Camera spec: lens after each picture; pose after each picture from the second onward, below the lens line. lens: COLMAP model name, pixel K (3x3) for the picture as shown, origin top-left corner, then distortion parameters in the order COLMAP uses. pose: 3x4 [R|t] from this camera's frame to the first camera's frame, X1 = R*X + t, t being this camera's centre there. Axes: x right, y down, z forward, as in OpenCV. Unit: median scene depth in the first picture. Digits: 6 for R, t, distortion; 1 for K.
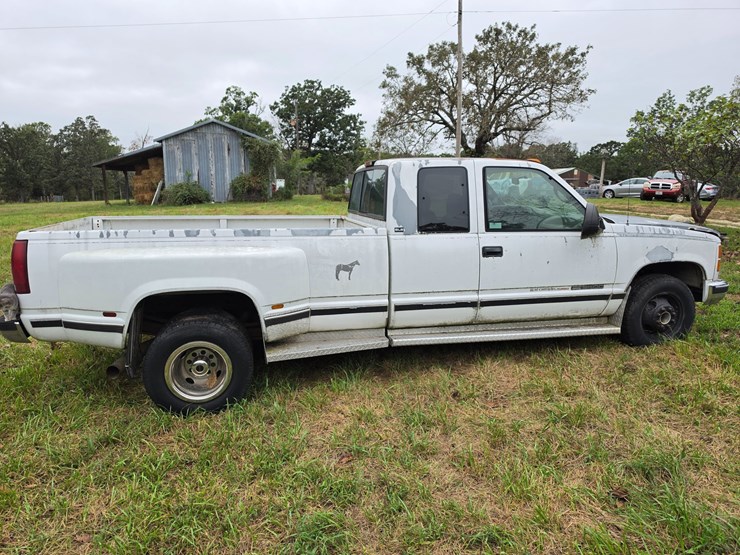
lens RADIAL K [[515.6, 0, 369.1], [0, 515.6, 281.9], [0, 0, 1]] dist [0.054277, -0.062340]
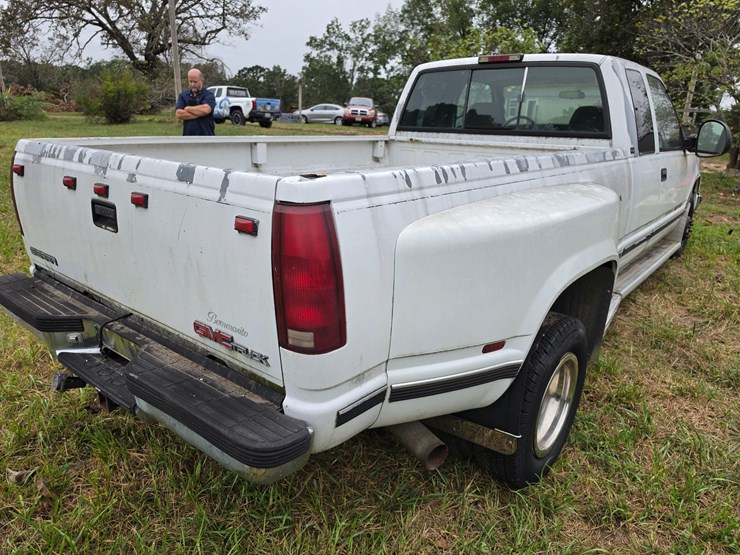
lens RADIAL K [[515.6, 0, 376.8], [0, 515.6, 287.3], [0, 0, 1]] dist [0.054277, -0.062340]
pose [[0.792015, -0.173617, 0.585294, -0.095985], [0.086501, 0.980952, 0.173930, -0.009230], [-0.604342, -0.087127, 0.791947, 0.079343]]
